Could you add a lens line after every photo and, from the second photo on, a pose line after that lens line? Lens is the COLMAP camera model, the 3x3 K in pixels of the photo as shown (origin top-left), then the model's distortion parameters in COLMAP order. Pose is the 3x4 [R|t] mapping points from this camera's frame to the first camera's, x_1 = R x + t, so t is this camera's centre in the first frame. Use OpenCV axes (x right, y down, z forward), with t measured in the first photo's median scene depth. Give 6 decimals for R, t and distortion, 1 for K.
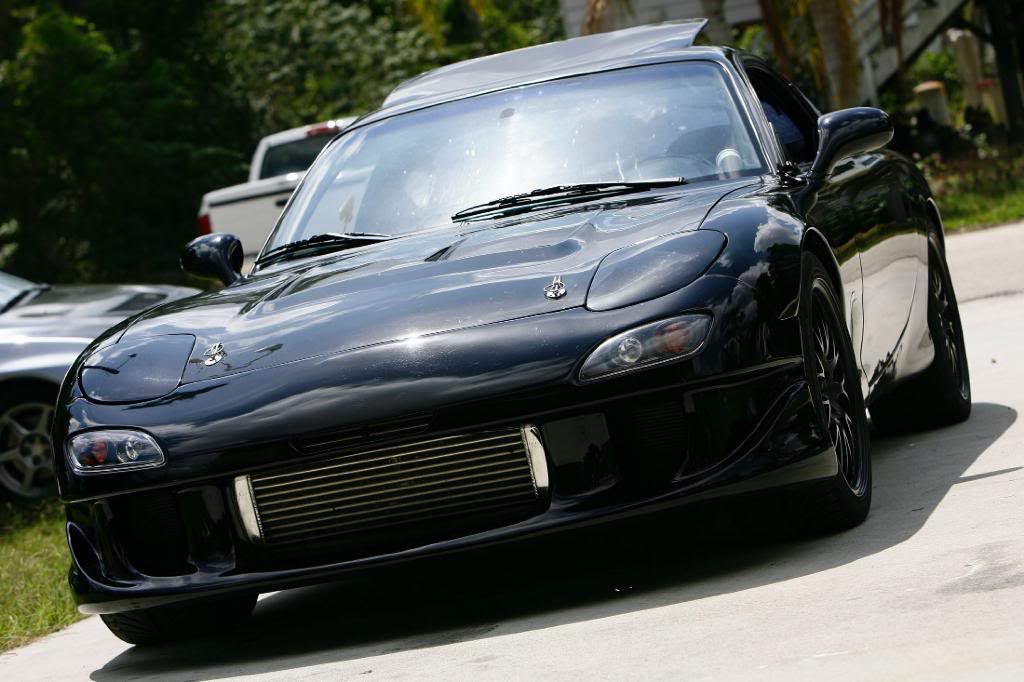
lens RADIAL K [[3440.1, 0, 511.3], [0, 3440.1, 341.3], [0, 0, 1]] dist [-0.094264, 0.000000]
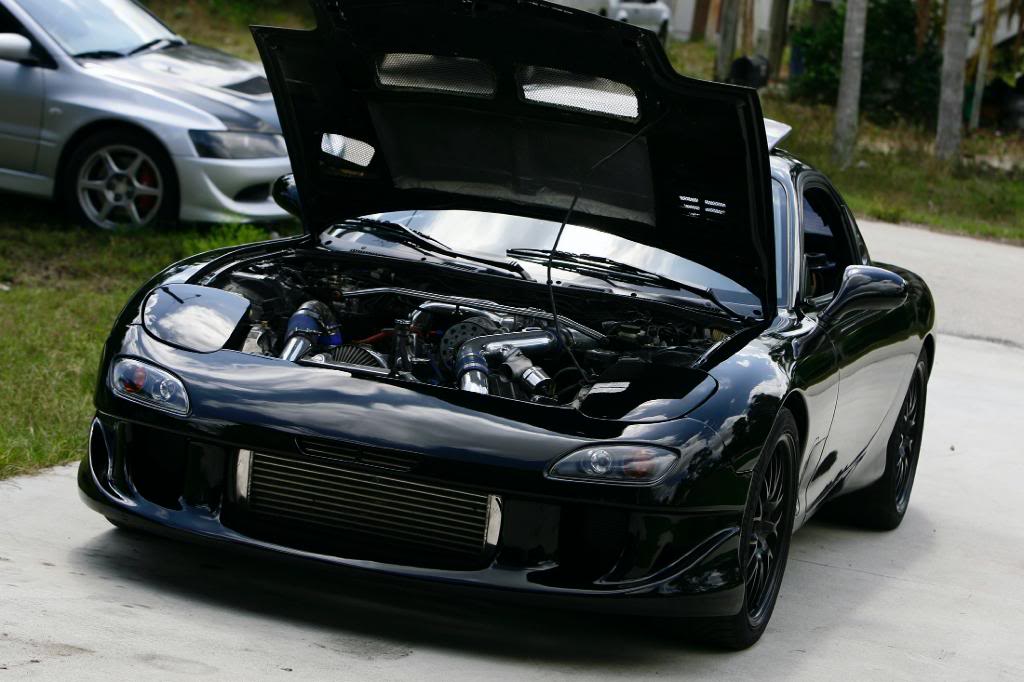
lens RADIAL K [[3265.4, 0, 512.1], [0, 3265.4, 342.2], [0, 0, 1]] dist [-0.193723, 0.000000]
pose [[0.944735, 0.327823, -0.002731, -0.003183], [-0.326500, 0.941610, 0.082272, -0.105954], [0.029543, -0.076834, 0.996606, -0.075379]]
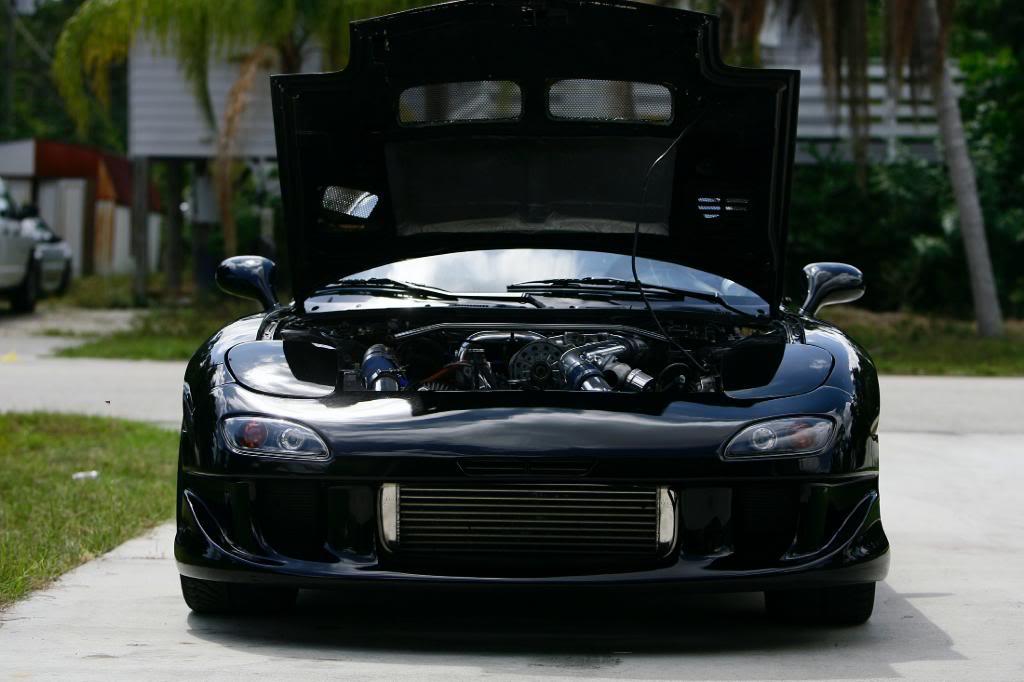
lens RADIAL K [[2835.5, 0, 512.5], [0, 2835.5, 343.6], [0, 0, 1]] dist [-0.466534, 0.000000]
pose [[0.958182, 0.196173, 0.208336, -0.225875], [-0.189229, 0.980504, -0.052952, 0.034171], [-0.214662, 0.011314, 0.976623, 0.102166]]
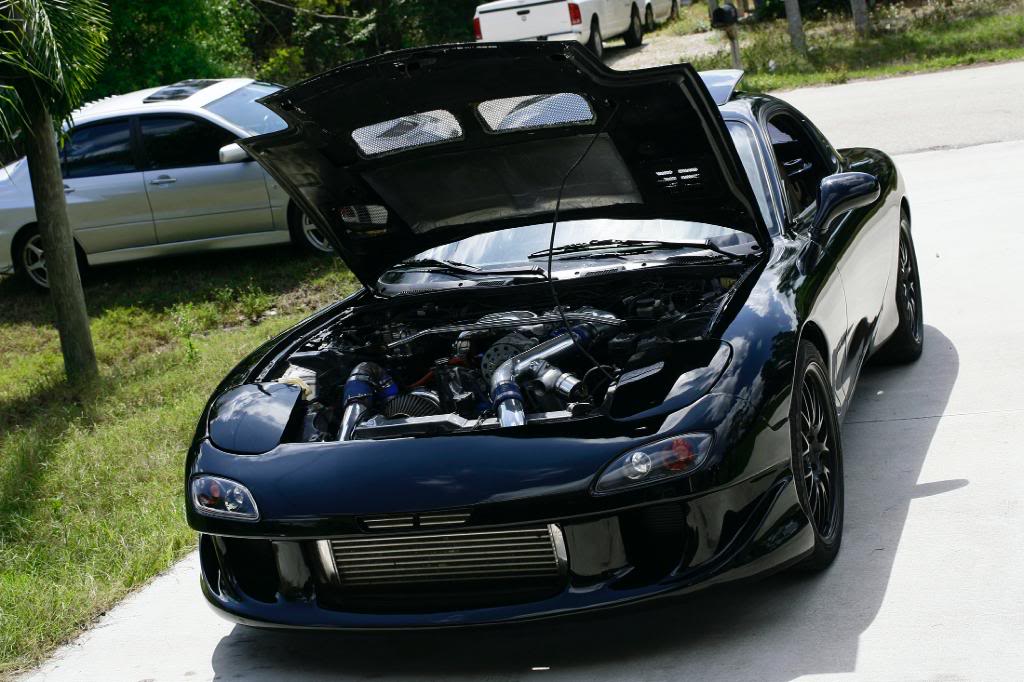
lens RADIAL K [[1783.0, 0, 512.7], [0, 1783.0, 340.3], [0, 0, 1]] dist [-0.051372, 0.000000]
pose [[0.995896, 0.045712, -0.078107, 0.033620], [-0.031951, 0.985076, 0.169131, -0.129402], [0.084672, -0.165941, 0.982494, 0.374366]]
